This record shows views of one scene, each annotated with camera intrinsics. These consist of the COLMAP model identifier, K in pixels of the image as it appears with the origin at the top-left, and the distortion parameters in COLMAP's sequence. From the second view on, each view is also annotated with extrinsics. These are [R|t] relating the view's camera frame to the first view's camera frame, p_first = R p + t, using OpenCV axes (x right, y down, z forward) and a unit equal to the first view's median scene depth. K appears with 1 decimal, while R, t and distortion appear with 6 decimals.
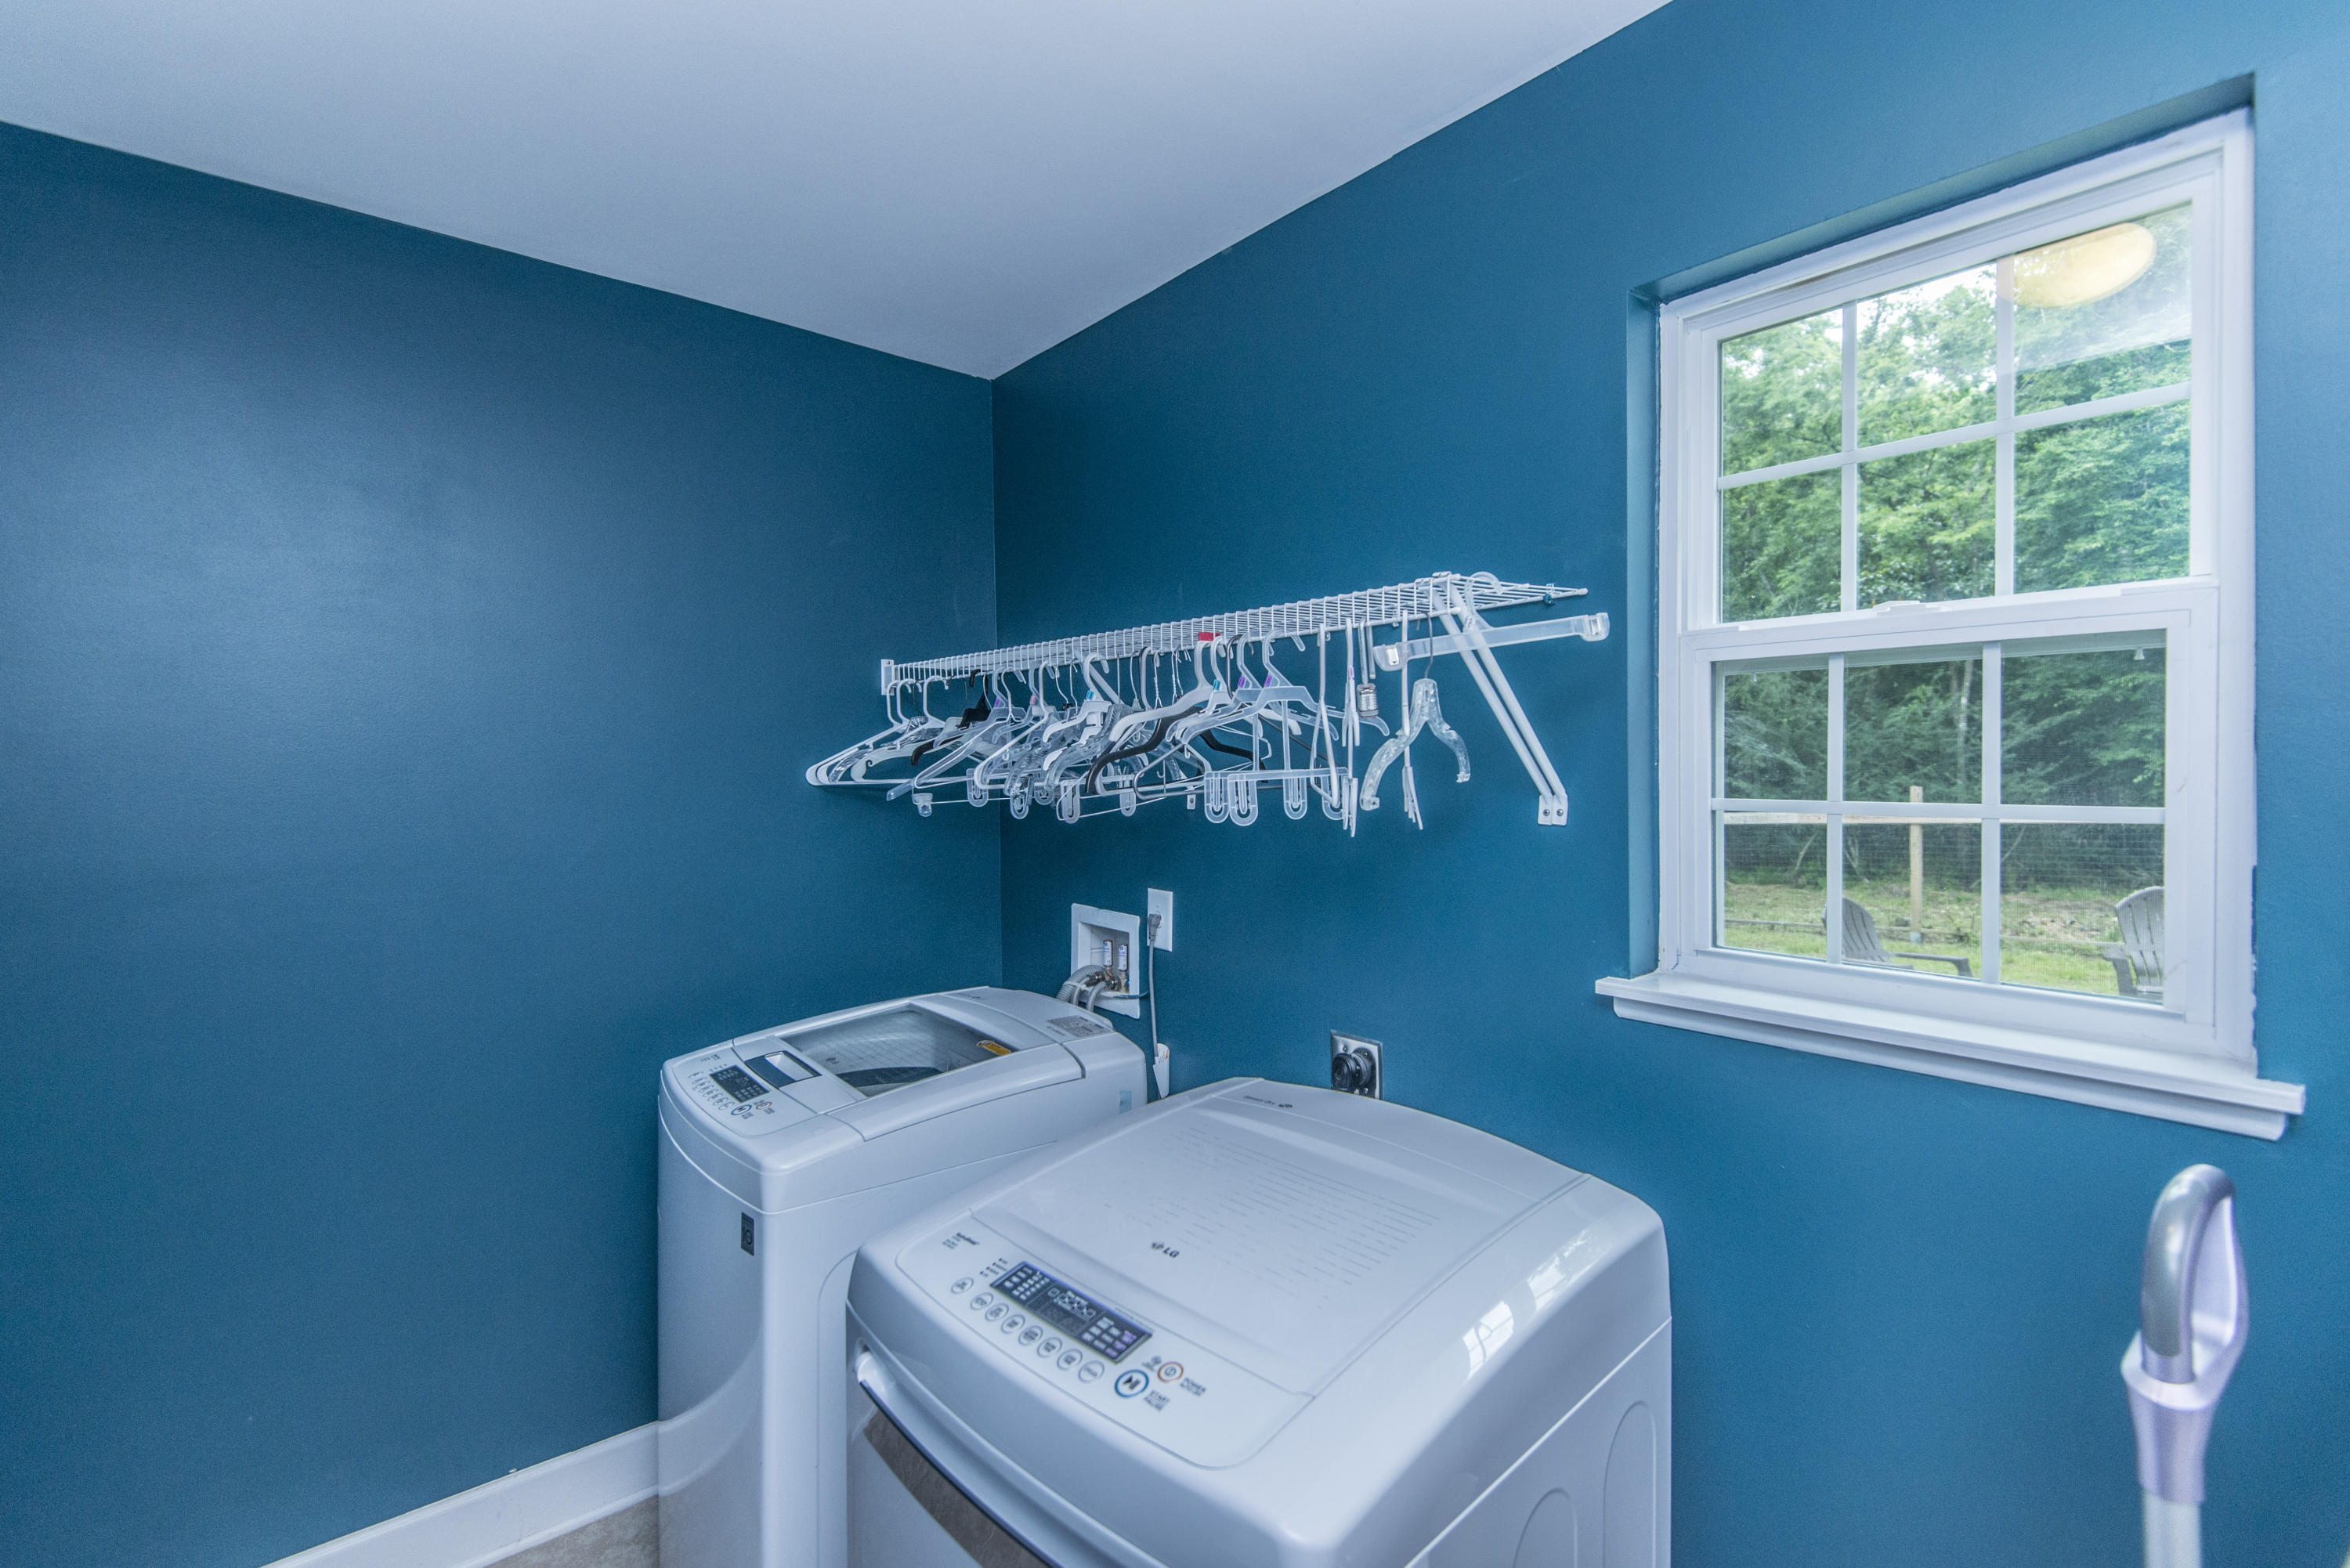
lens RADIAL K [[1057.0, 0, 1176.0], [0, 1057.0, 774.2], [0, 0, 1]] dist [0.038636, -0.018677]
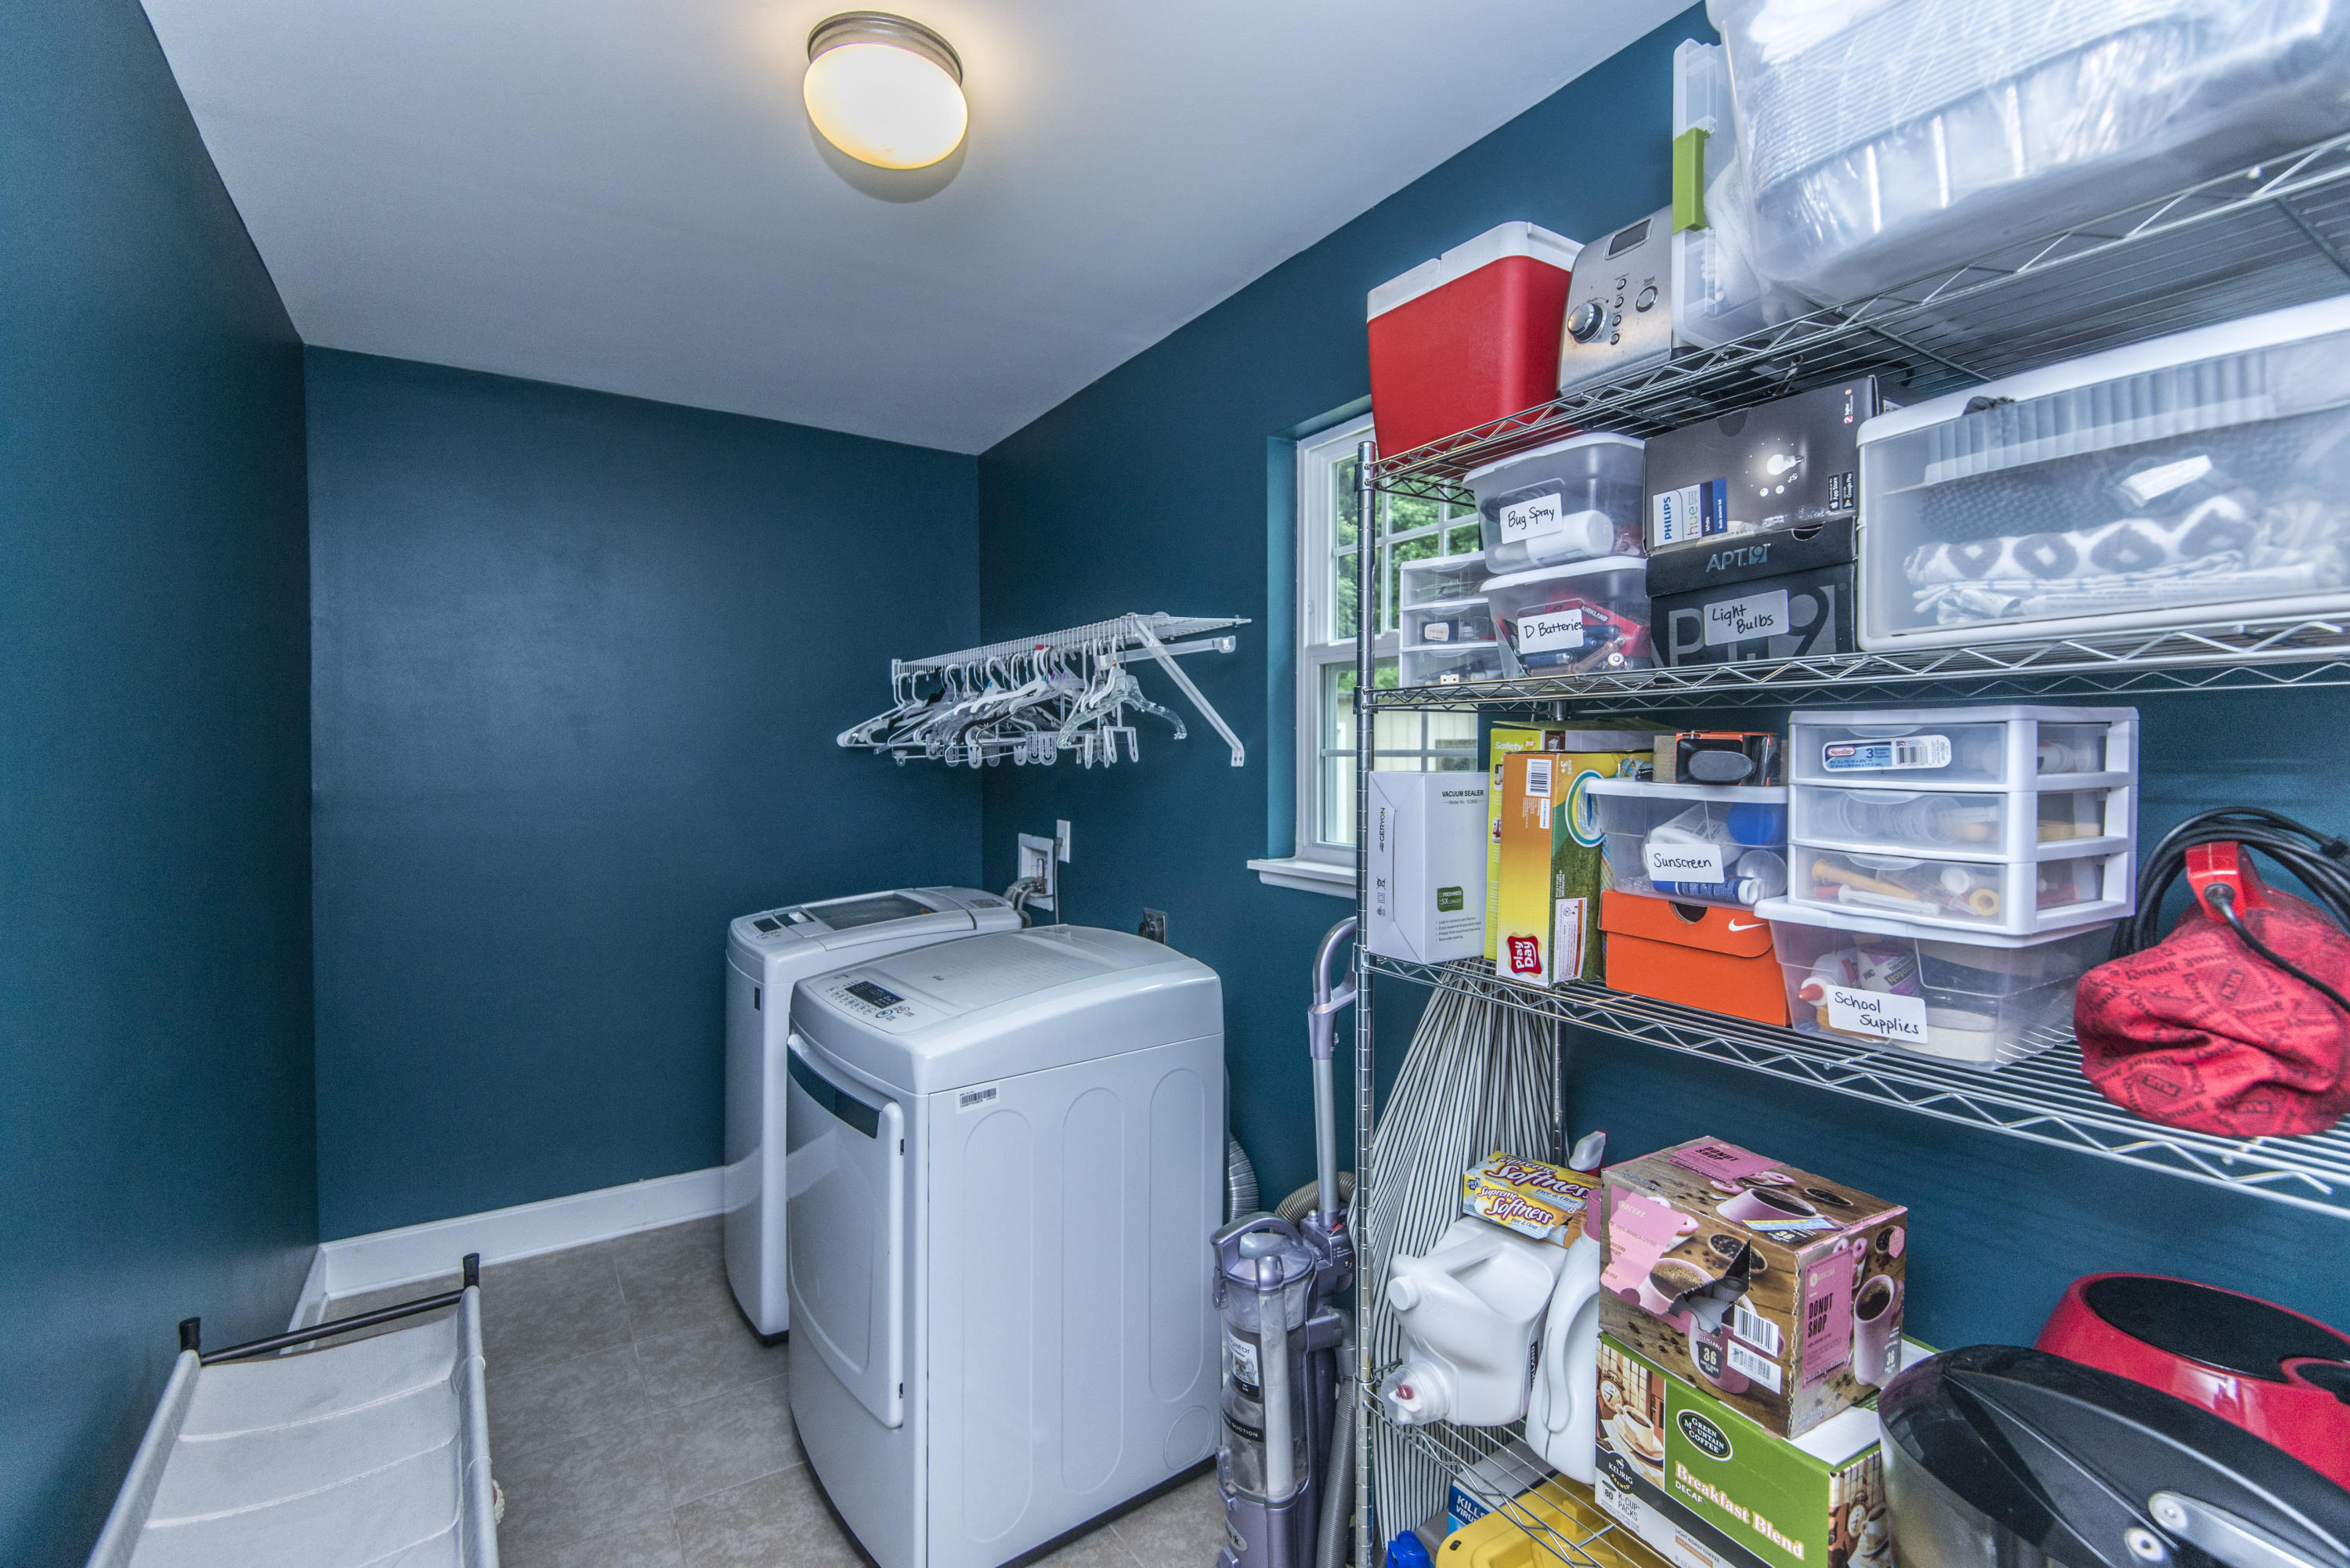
lens RADIAL K [[1057.0, 0, 1176.0], [0, 1057.0, 774.2], [0, 0, 1]] dist [0.038636, -0.018677]
pose [[0.990875, 0.010892, -0.134346, 0.390978], [-0.009441, 0.999890, 0.011430, 0.034650], [0.134456, -0.010058, 0.990869, -0.477206]]
